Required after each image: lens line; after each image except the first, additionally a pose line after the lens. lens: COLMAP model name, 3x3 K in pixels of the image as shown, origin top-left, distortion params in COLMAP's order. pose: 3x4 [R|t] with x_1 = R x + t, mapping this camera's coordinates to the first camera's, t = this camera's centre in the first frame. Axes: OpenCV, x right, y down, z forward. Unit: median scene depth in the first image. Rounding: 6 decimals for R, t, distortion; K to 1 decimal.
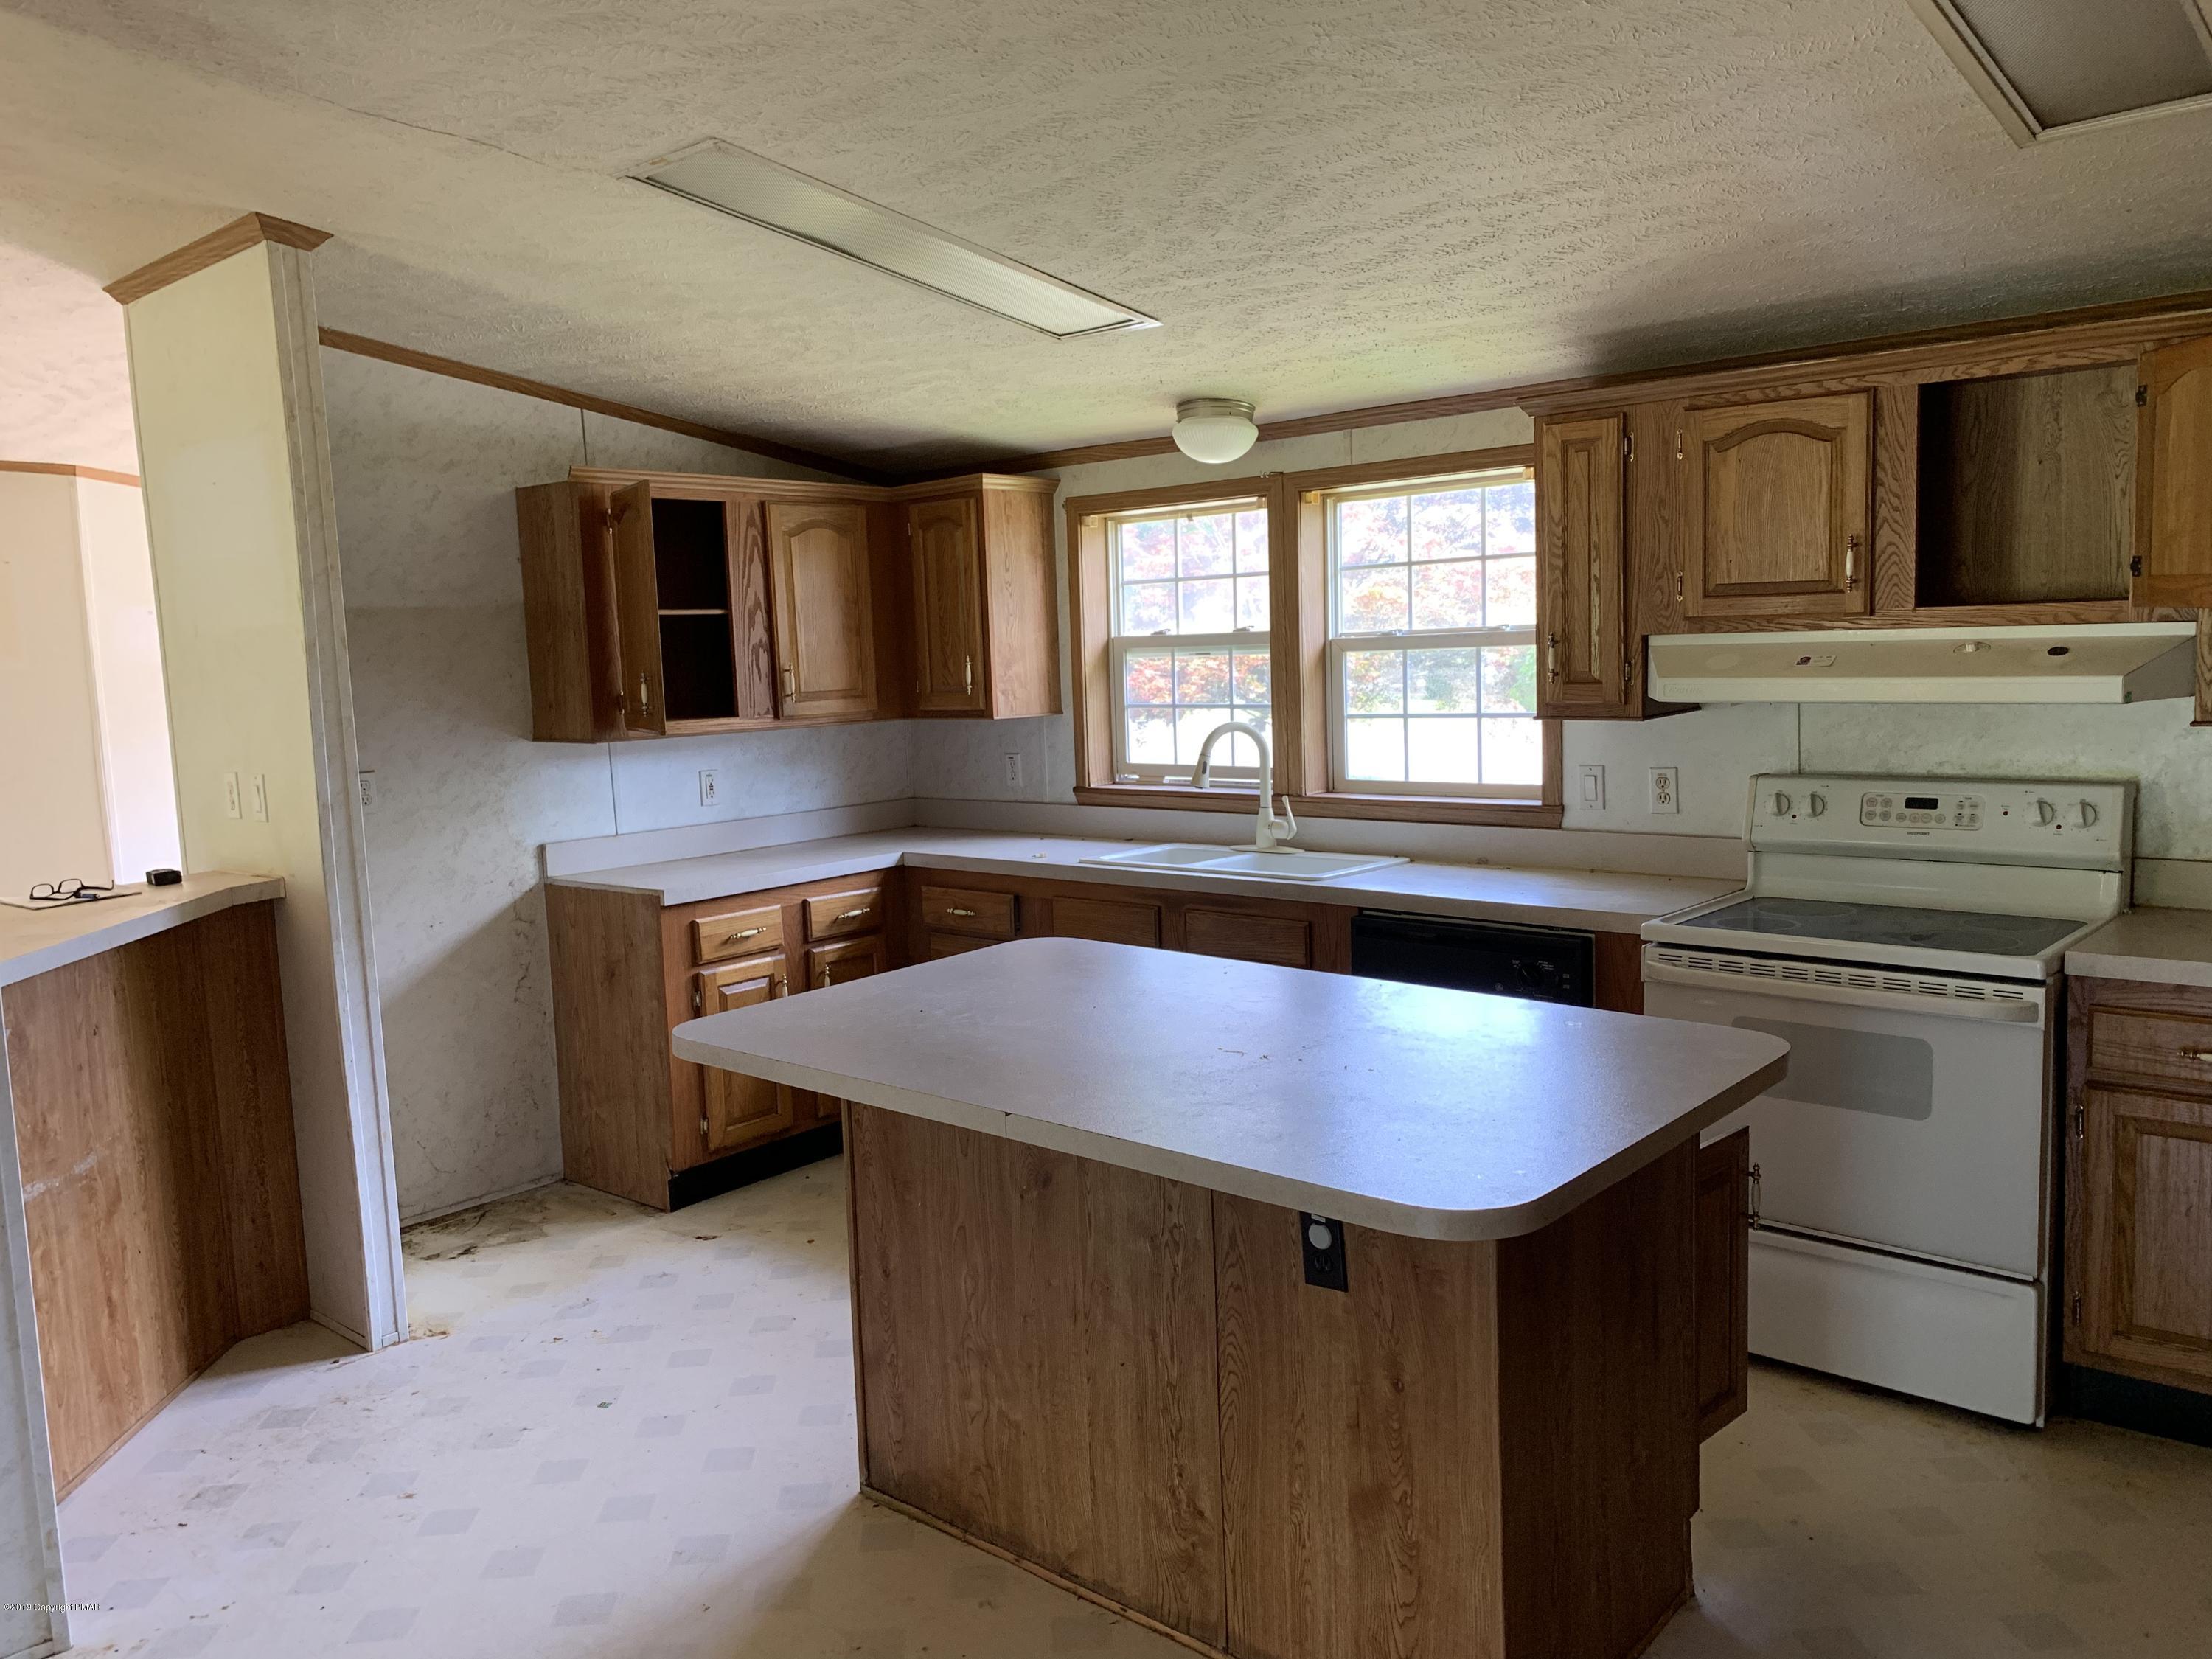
lens RADIAL K [[1675.7, 0, 1103.2], [0, 1675.7, 826.8], [0, 0, 1]] dist [0.012726, -0.035857]
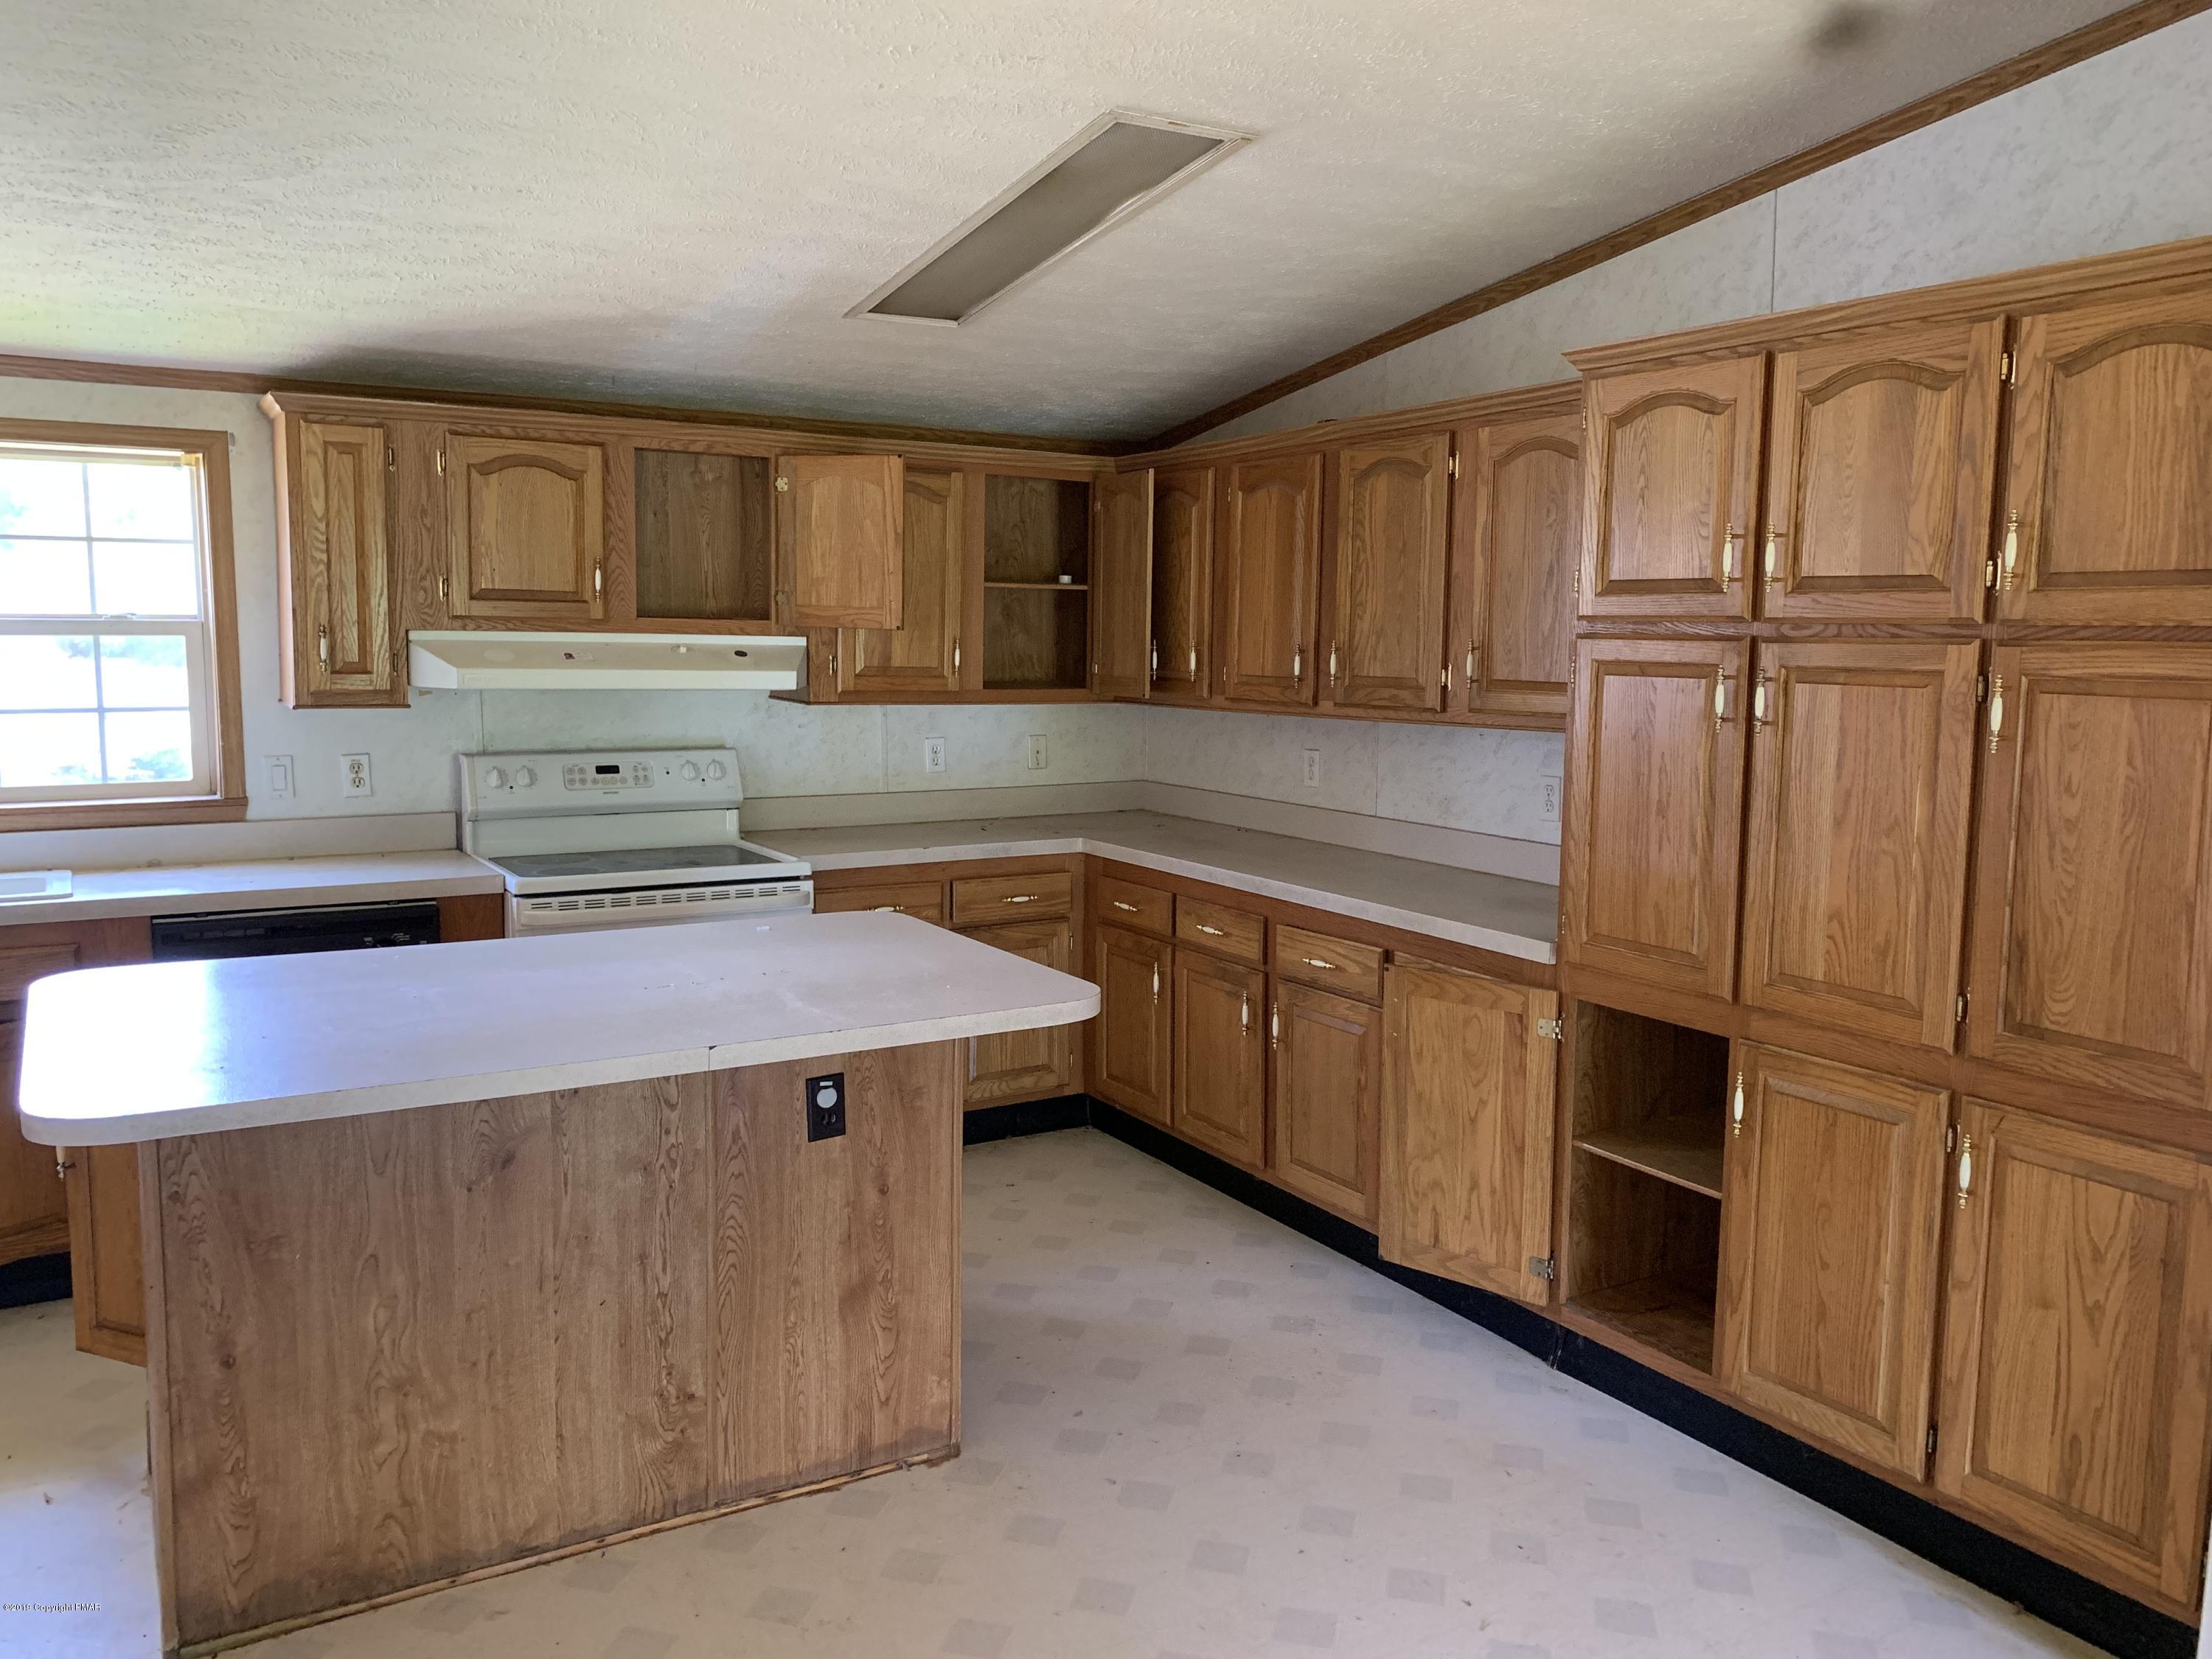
lens RADIAL K [[1675.7, 0, 1103.2], [0, 1675.7, 818.2], [0, 0, 1]] dist [0.012726, -0.035857]
pose [[0.289487, -0.067990, 0.954764, -0.771323], [0.083417, 0.995471, 0.045596, -0.004760], [-0.953540, 0.066444, 0.293847, 0.321165]]
